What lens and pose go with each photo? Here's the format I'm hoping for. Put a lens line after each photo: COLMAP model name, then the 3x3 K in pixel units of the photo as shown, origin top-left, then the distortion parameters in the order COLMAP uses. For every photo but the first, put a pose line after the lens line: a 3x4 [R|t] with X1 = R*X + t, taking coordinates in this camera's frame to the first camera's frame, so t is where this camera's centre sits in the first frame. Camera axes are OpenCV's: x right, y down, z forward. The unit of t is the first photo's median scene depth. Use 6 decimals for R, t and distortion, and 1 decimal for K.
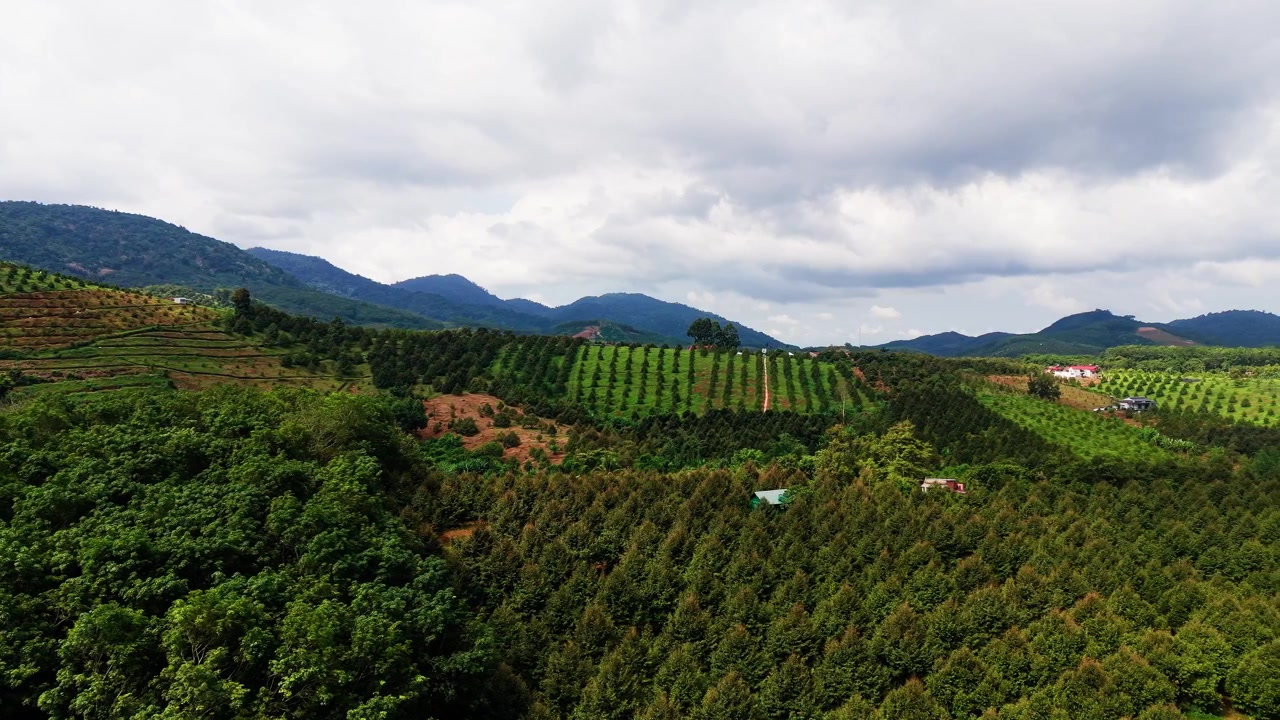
lens RADIAL K [[515.5, 0, 640.0], [0, 515.5, 360.0], [0, 0, 1]] dist [0.007091, 0.000094]
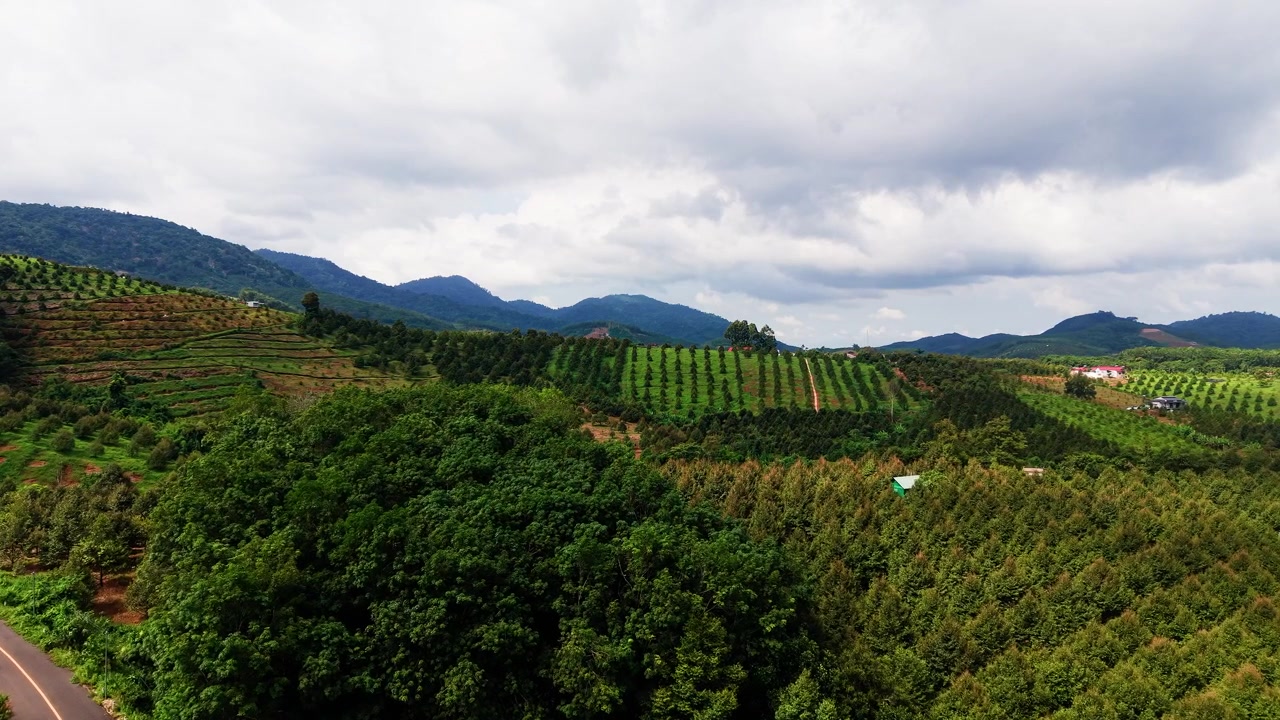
lens RADIAL K [[514.1, 0, 639.8], [0, 514.1, 380.1], [0, 0, 1]] dist [0.001715, 0.000299]
pose [[0.999994, 0.000062, -0.003479, -0.094372], [0.000064, 0.999338, 0.036386, 0.000676], [0.003479, -0.036386, 0.999332, -0.034597]]
